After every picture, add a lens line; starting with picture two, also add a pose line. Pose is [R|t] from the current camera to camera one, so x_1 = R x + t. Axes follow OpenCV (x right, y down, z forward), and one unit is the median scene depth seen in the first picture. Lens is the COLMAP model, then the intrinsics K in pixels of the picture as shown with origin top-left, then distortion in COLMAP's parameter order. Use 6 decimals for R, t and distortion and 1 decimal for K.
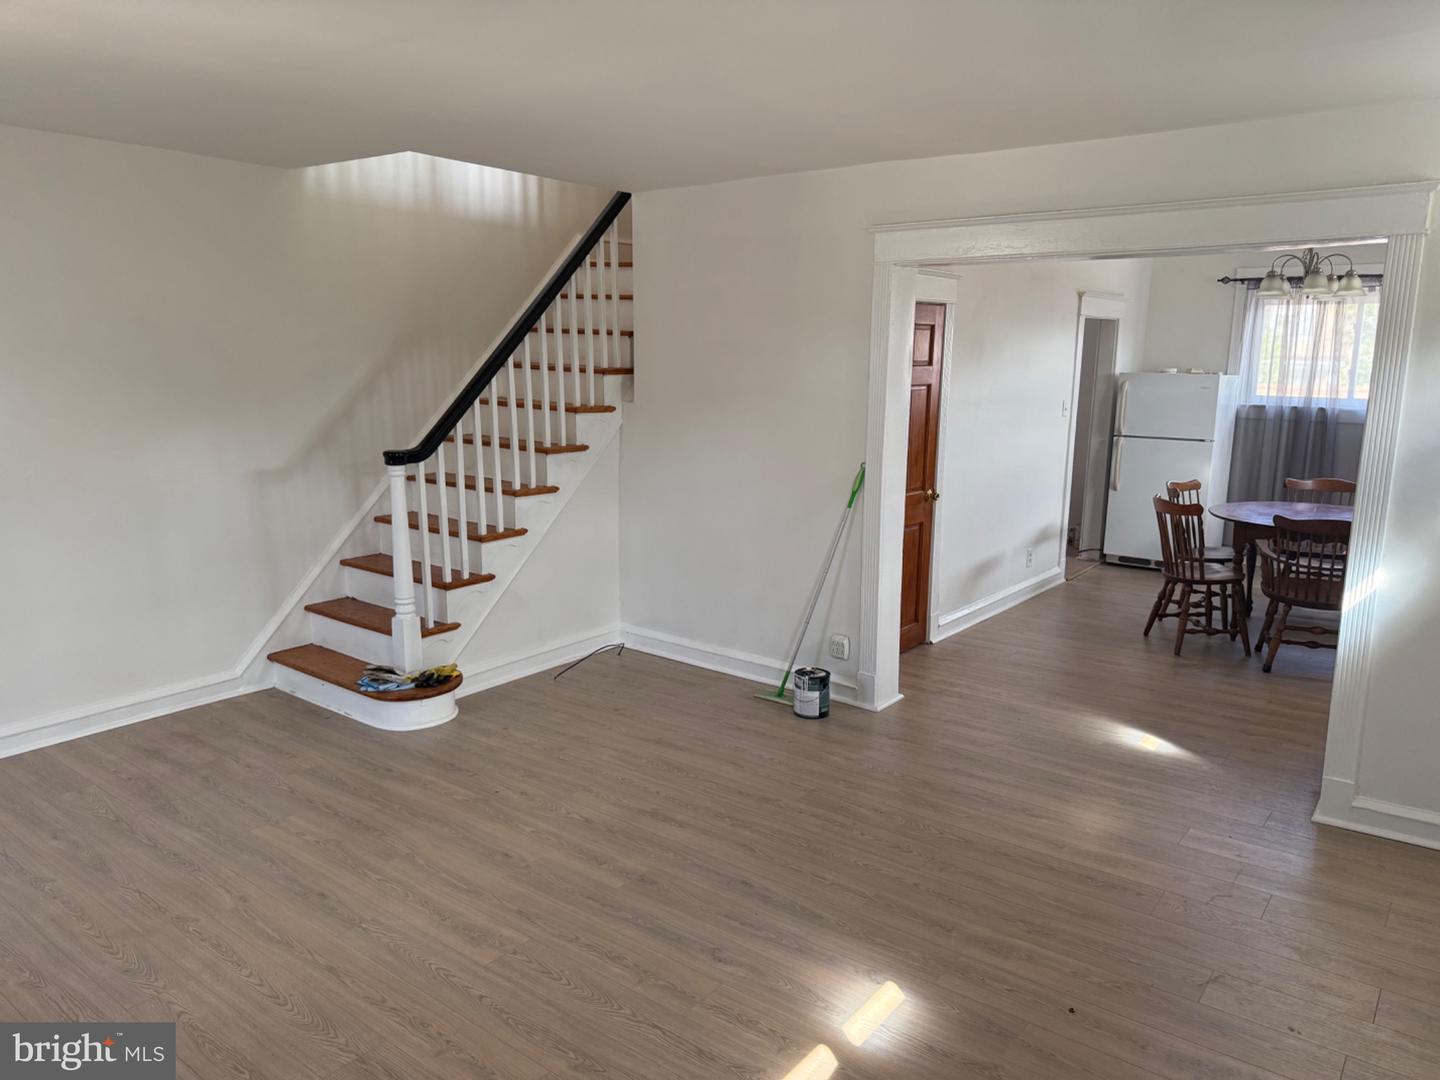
lens RADIAL K [[1016.3, 0, 729.5], [0, 1016.3, 547.6], [0, 0, 1]] dist [0.042995, -0.006730]
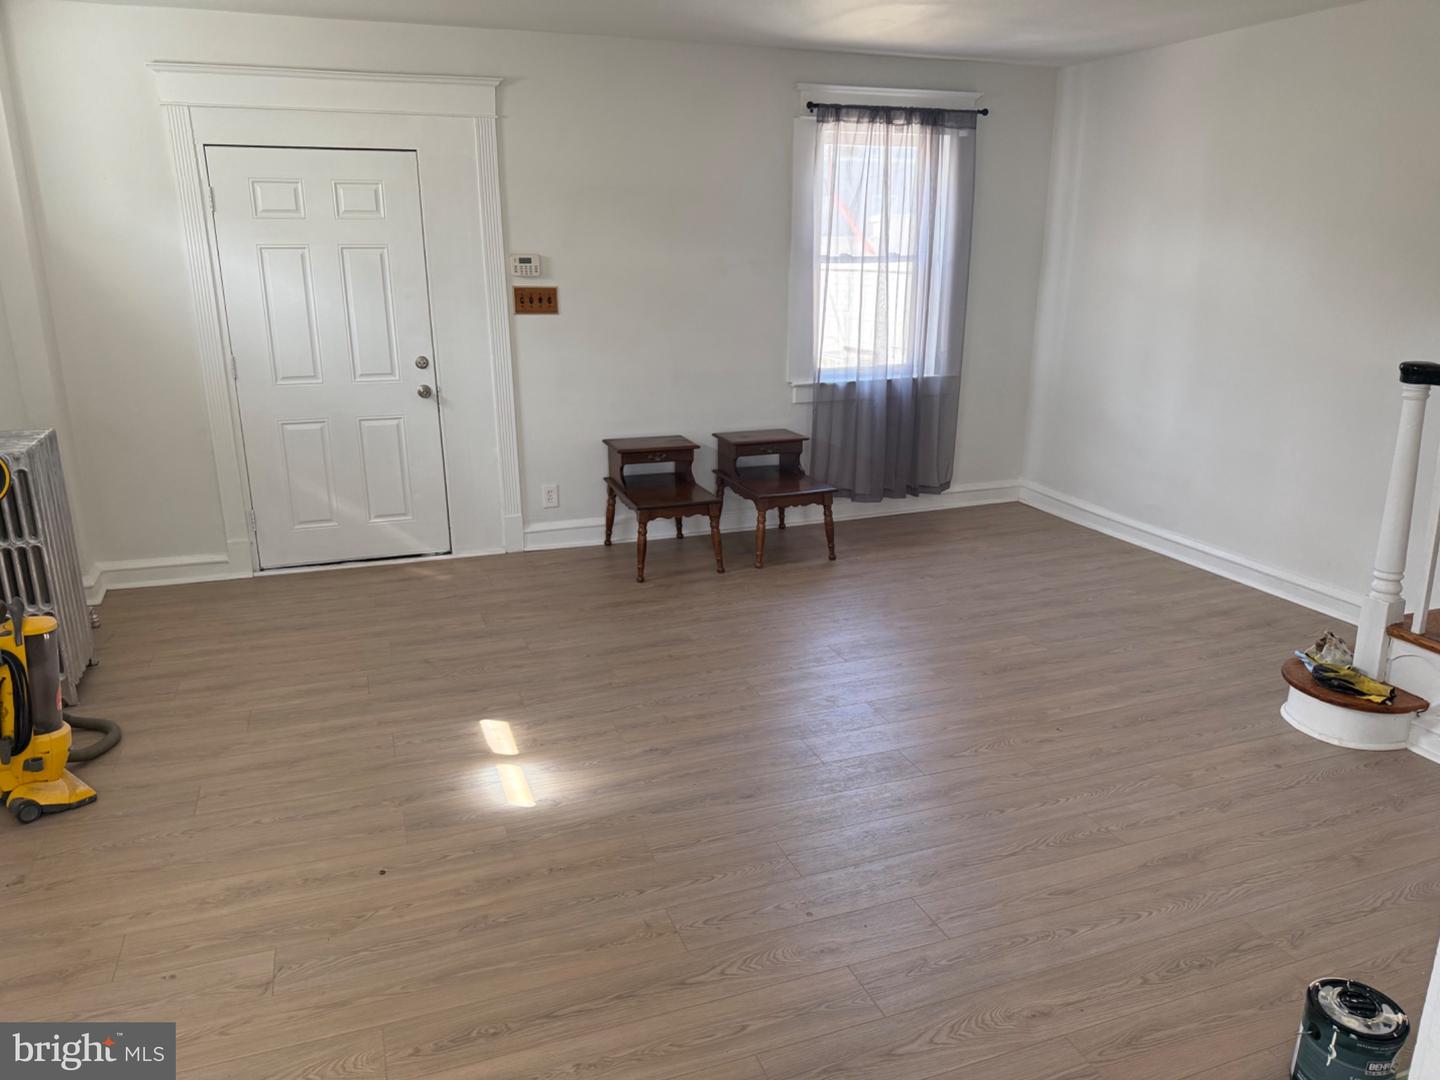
lens RADIAL K [[1016.3, 0, 728.1], [0, 1016.3, 535.0], [0, 0, 1]] dist [0.042995, -0.006730]
pose [[-0.519628, 0.228808, -0.823185, 0.612072], [-0.174249, 0.914844, 0.364278, -0.188519], [0.836435, 0.332728, -0.435509, 1.083743]]
